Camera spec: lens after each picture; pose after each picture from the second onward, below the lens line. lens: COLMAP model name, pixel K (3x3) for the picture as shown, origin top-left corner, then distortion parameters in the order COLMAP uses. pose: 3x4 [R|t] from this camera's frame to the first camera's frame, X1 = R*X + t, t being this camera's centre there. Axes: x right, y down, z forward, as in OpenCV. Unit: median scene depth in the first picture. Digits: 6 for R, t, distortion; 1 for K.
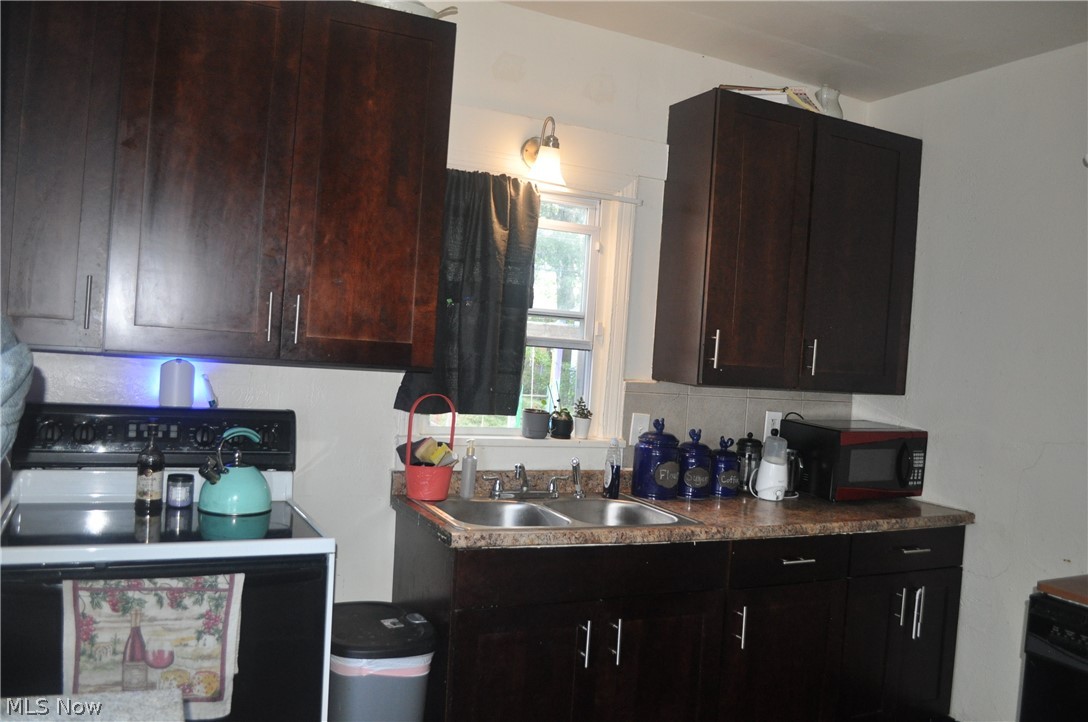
lens RADIAL K [[859.5, 0, 543.4], [0, 859.5, 358.3], [0, 0, 1]] dist [-0.082193, 0.009785]
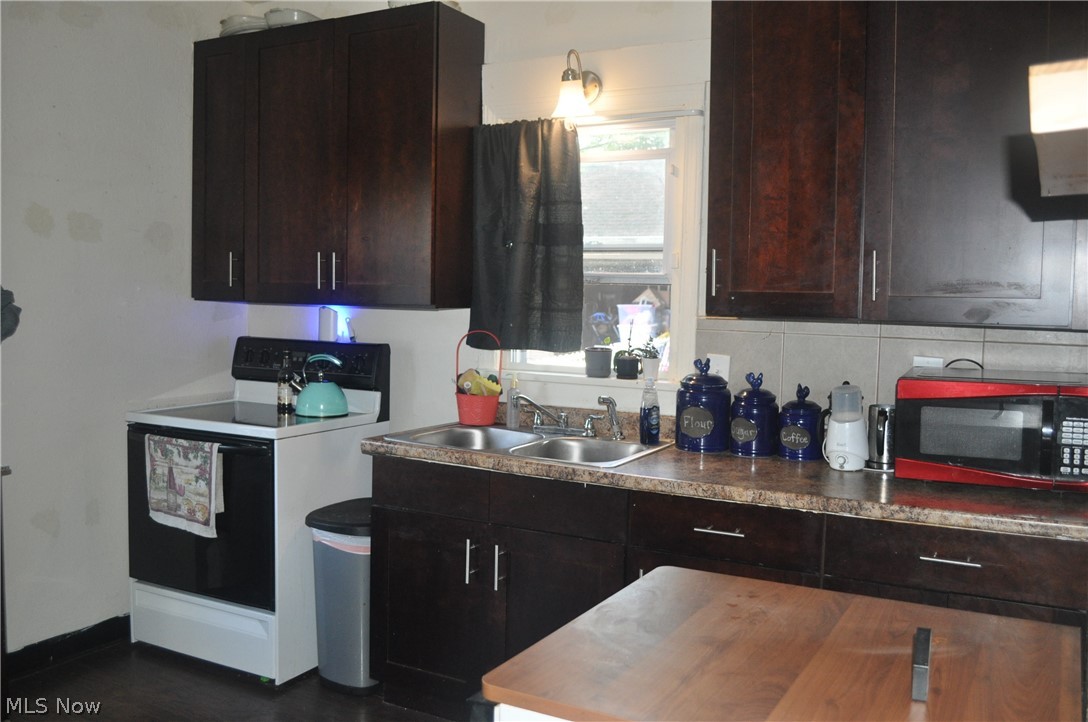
lens RADIAL K [[946.7, 0, 544.2], [0, 946.7, 355.1], [0, 0, 1]] dist [-0.077151, 0.009884]
pose [[0.580067, 0.000110, -0.814569, 1.042842], [0.012129, 0.999888, 0.008773, 0.072143], [0.814479, -0.014969, 0.580000, 0.403767]]
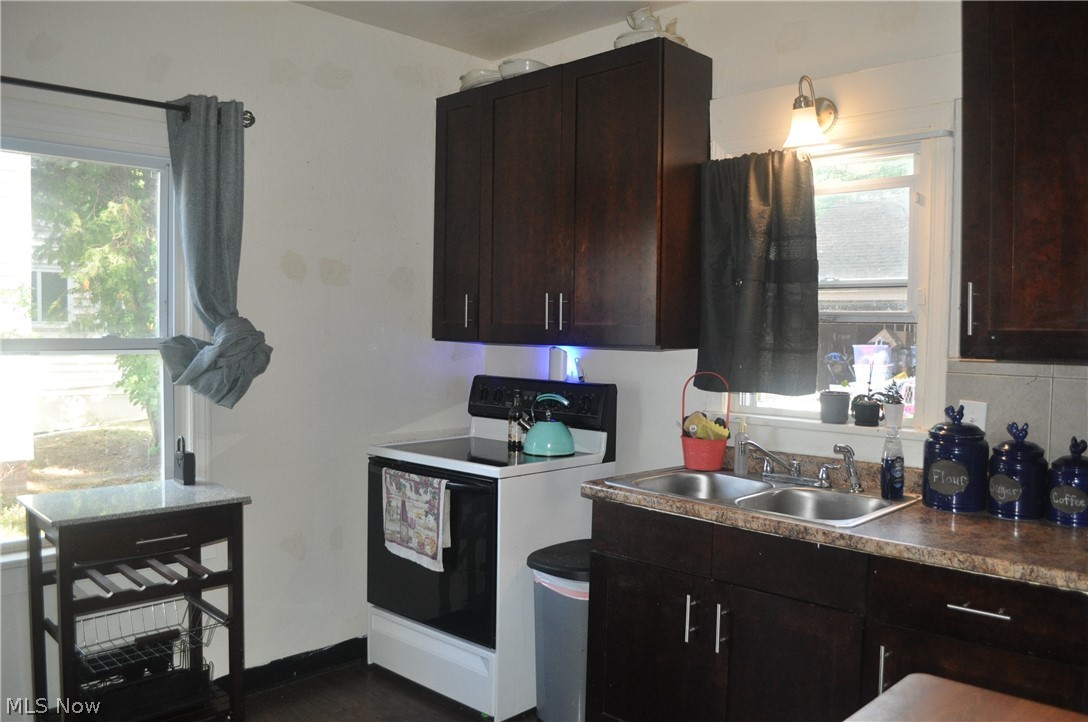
lens RADIAL K [[859.5, 0, 546.4], [0, 859.5, 359.7], [0, 0, 1]] dist [-0.082193, 0.009785]
pose [[0.343866, -0.027133, -0.938627, 0.919285], [0.000544, 0.999588, -0.028696, 0.064657], [0.939019, 0.009357, 0.343739, 0.501123]]
